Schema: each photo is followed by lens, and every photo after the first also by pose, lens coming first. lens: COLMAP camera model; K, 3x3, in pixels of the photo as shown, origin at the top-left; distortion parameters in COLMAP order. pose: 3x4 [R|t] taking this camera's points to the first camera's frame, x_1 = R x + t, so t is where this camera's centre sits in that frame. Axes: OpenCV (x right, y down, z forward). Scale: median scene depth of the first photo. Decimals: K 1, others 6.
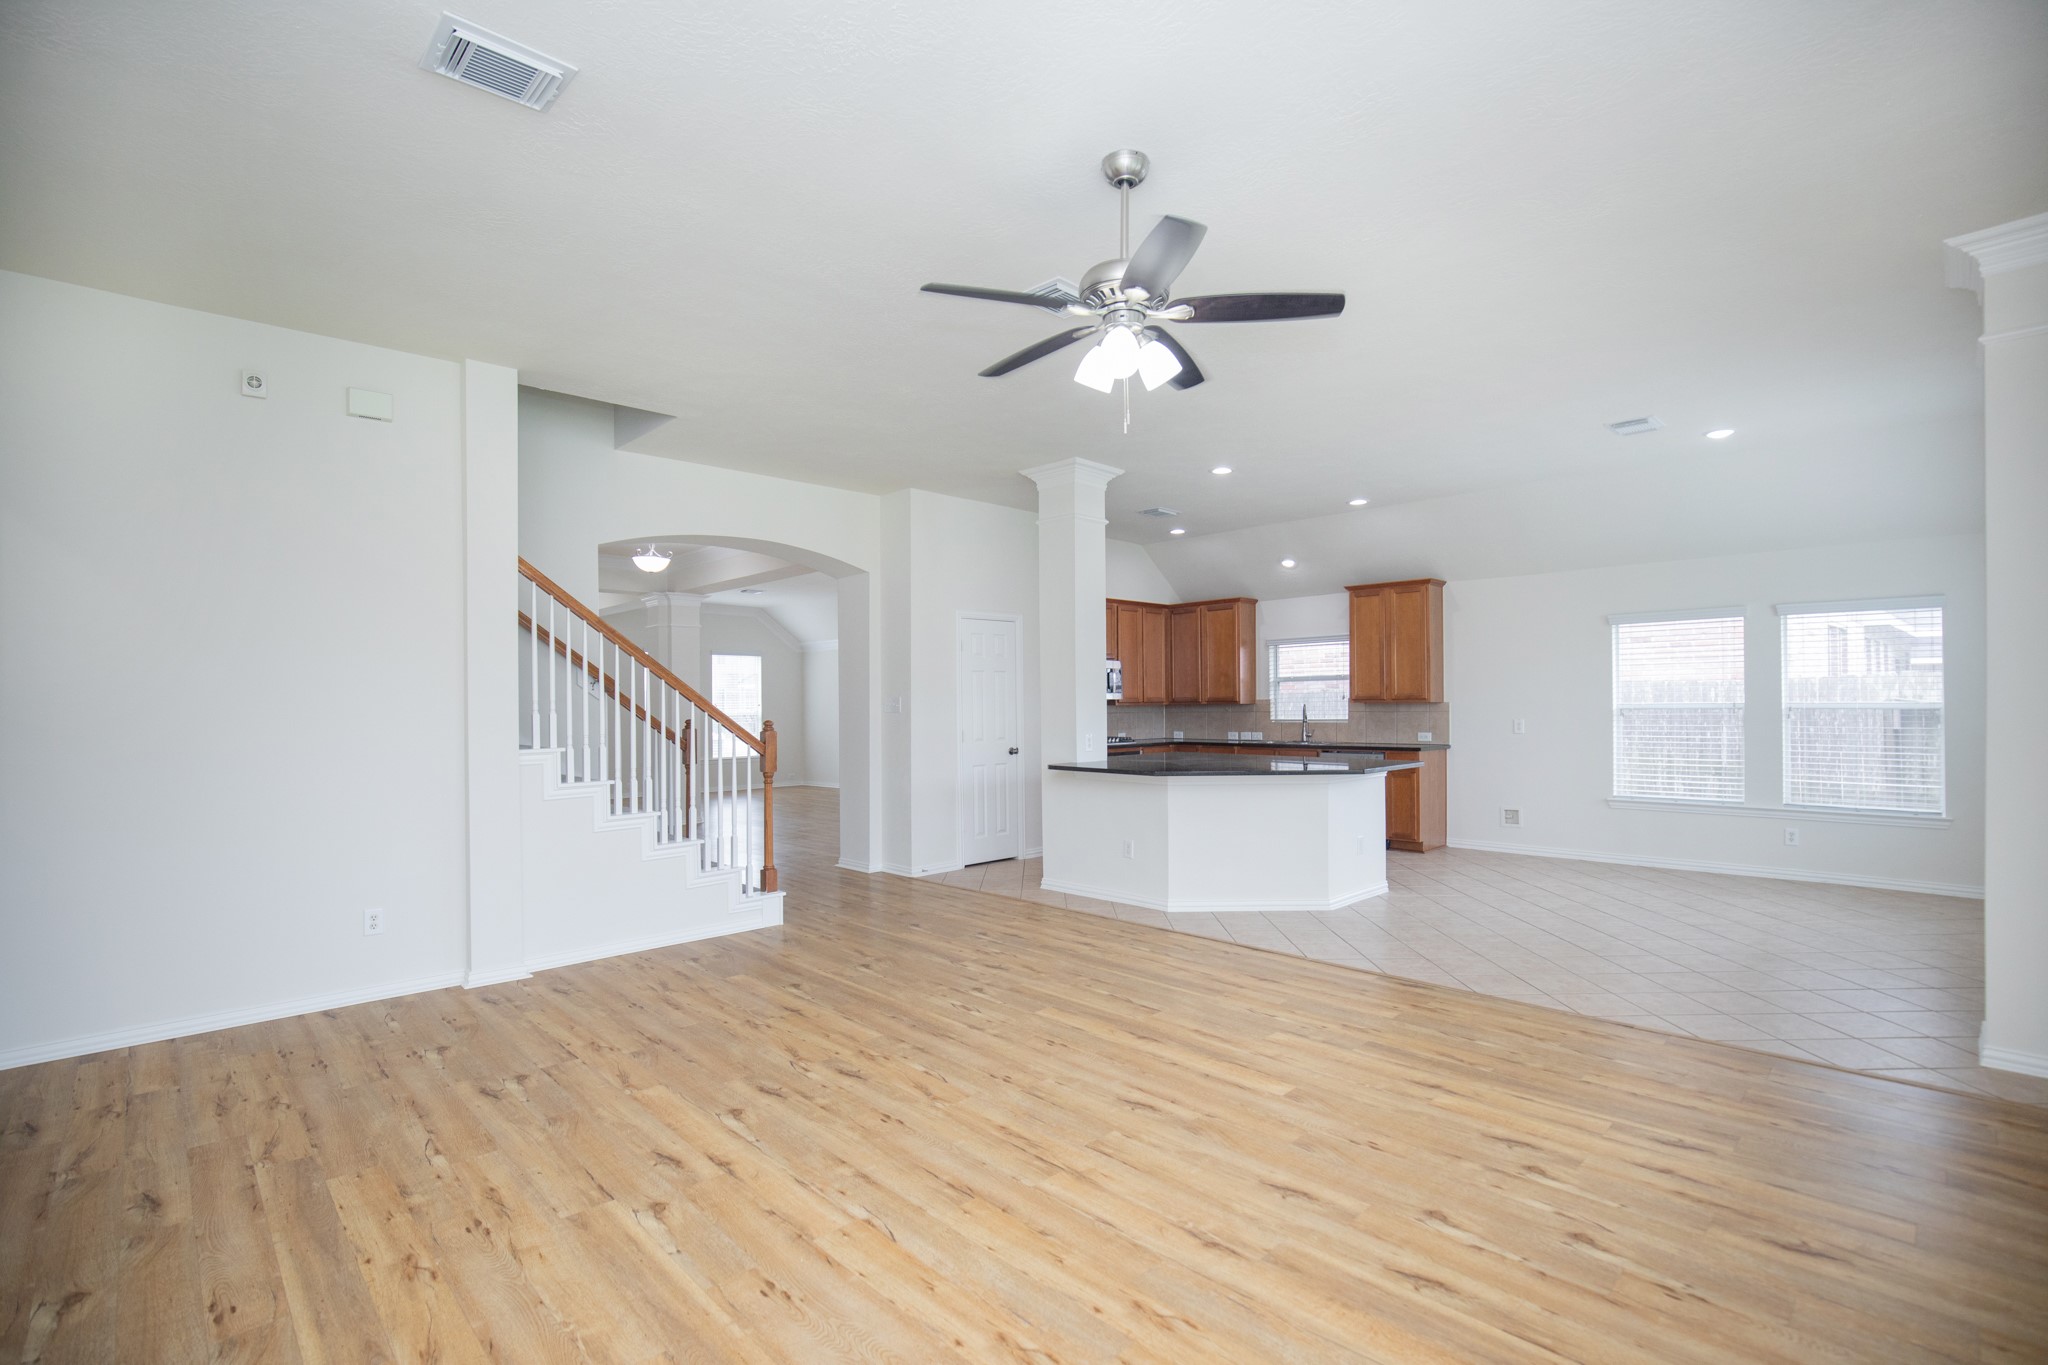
lens RADIAL K [[942.1, 0, 1030.8], [0, 942.1, 706.8], [0, 0, 1]] dist [-0.027410, 0.000671]
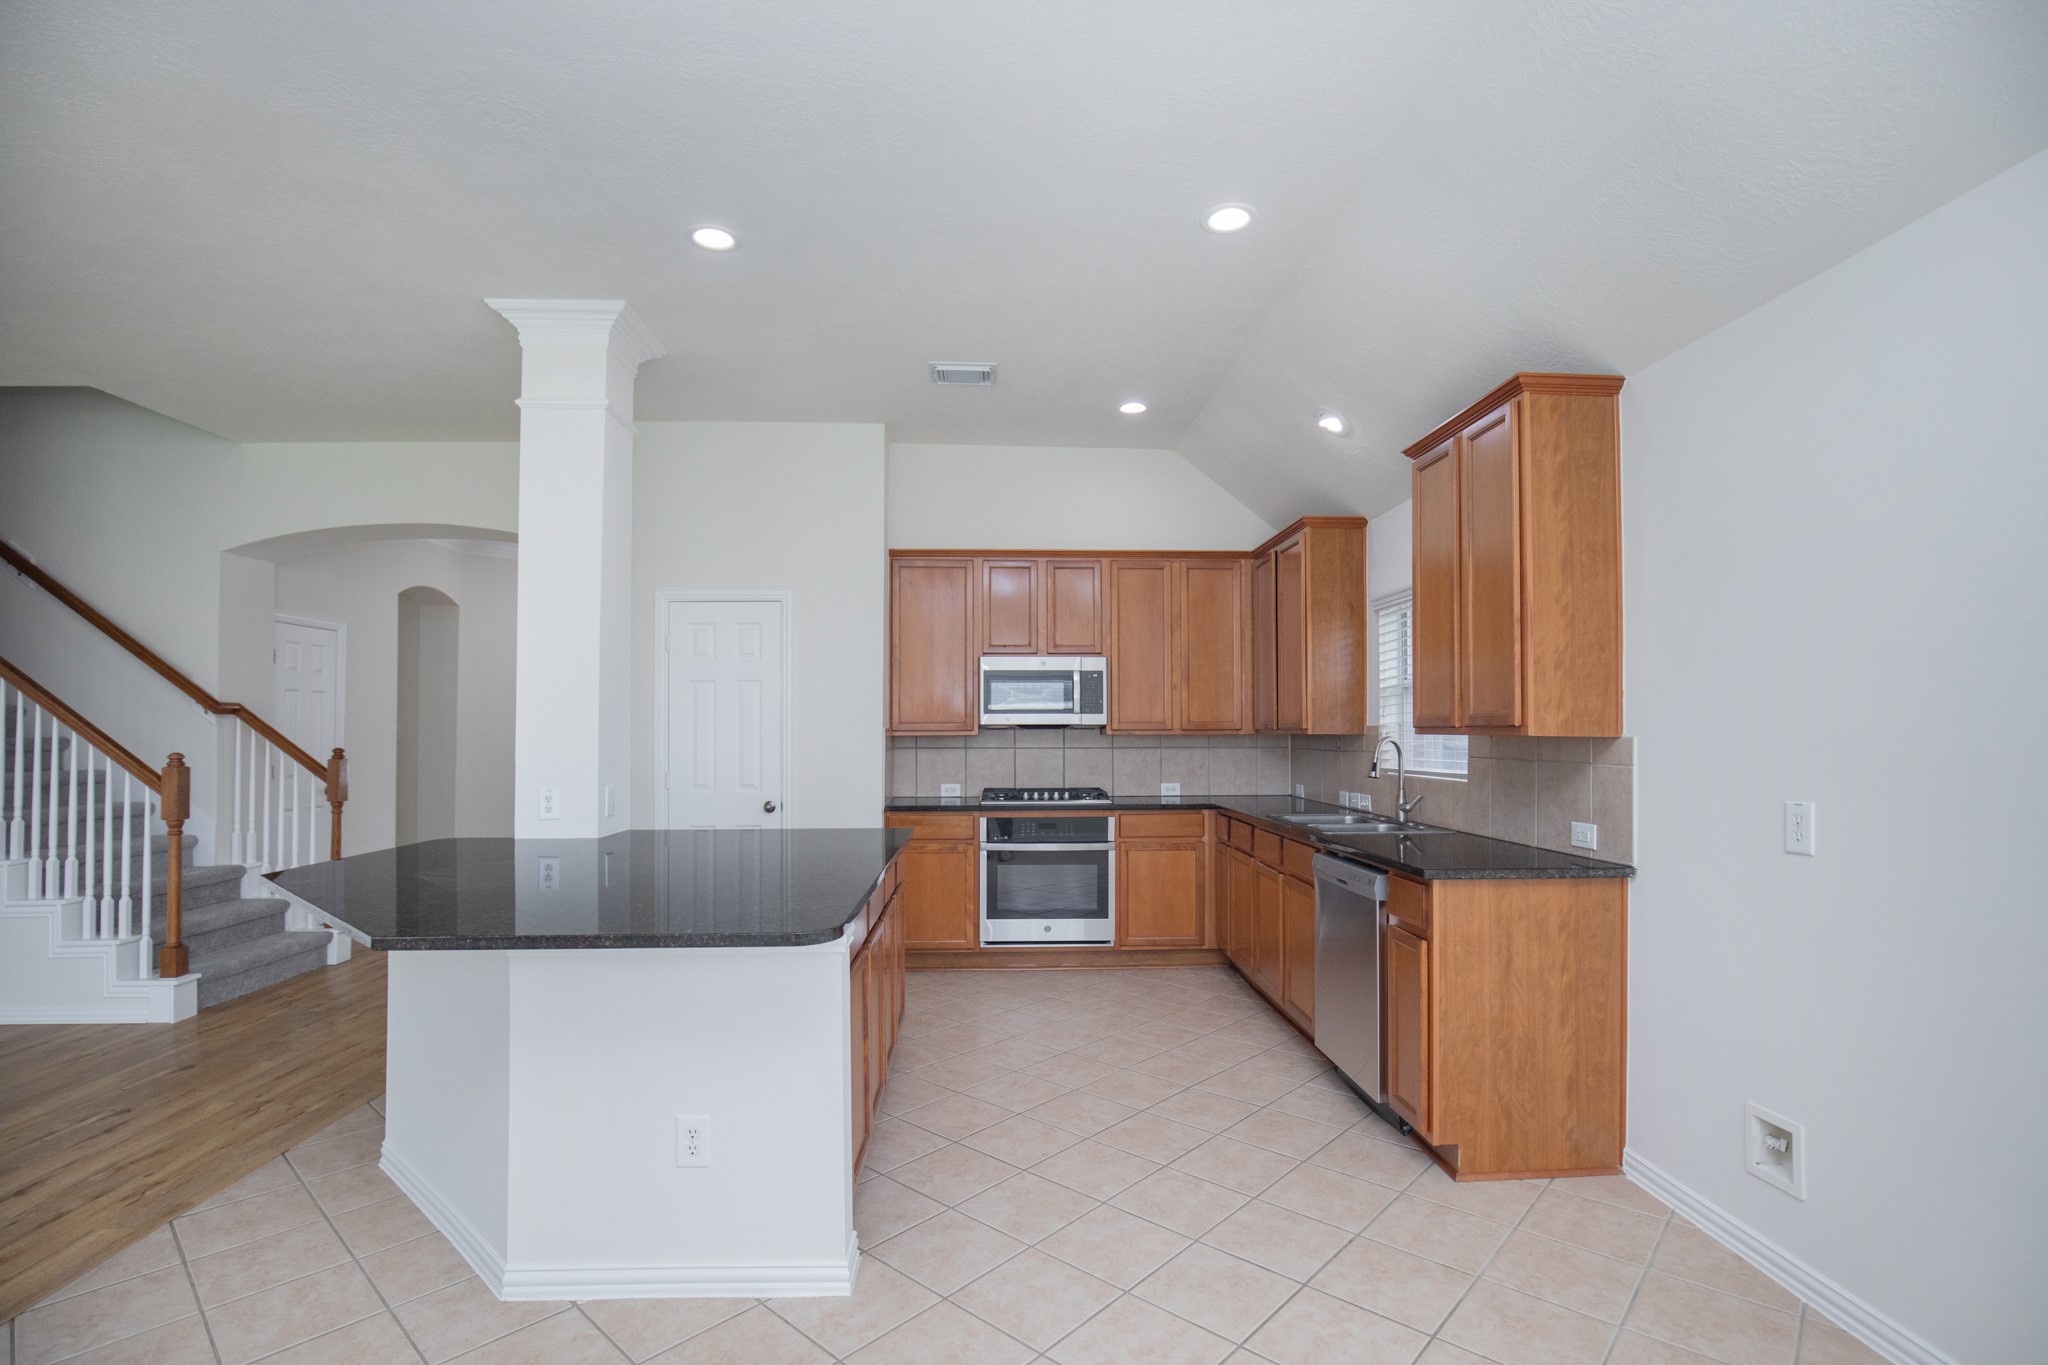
lens RADIAL K [[964.8, 0, 1027.0], [0, 964.8, 705.0], [0, 0, 1]] dist [-0.025639, 0.000964]
pose [[0.744310, -0.009686, -0.667764, 0.881989], [-0.005452, 0.999773, -0.020578, -0.013908], [0.667812, 0.018957, 0.744088, 1.041305]]
